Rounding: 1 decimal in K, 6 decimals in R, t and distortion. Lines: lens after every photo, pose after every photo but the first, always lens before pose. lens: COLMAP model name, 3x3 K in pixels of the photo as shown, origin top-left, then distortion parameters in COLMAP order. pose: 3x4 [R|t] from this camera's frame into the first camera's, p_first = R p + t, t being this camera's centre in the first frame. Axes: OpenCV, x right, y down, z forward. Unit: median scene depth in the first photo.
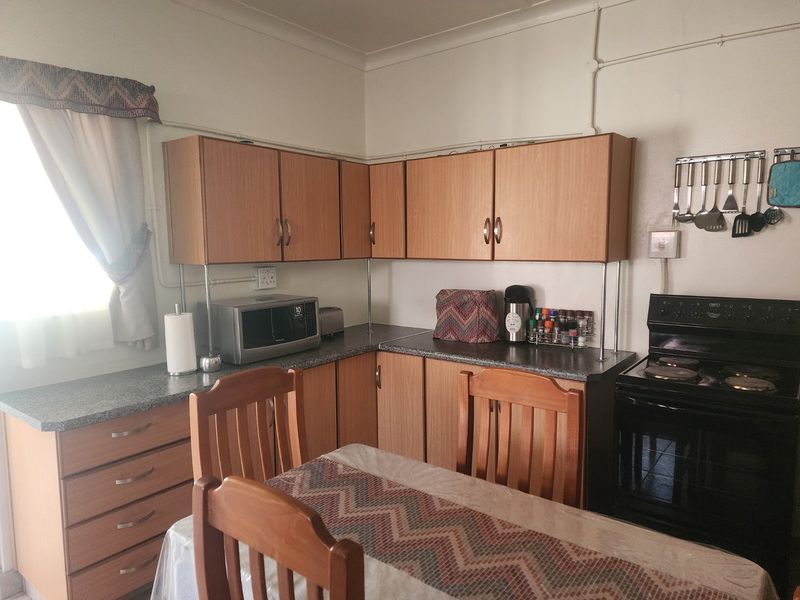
lens RADIAL K [[512.8, 0, 399.3], [0, 512.8, 298.8], [0, 0, 1]] dist [0.006120, -0.014238]
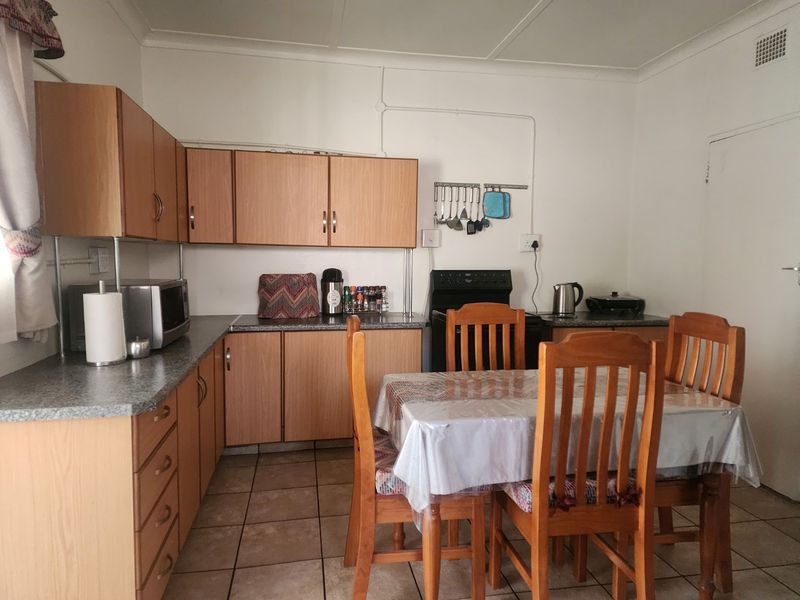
lens RADIAL K [[512.8, 0, 401.4], [0, 512.8, 305.2], [0, 0, 1]] dist [0.006120, -0.014238]
pose [[0.659050, -0.054329, 0.750135, -0.662388], [0.066263, 0.997703, 0.014041, 0.062722], [-0.749175, 0.040452, 0.661136, 0.070549]]
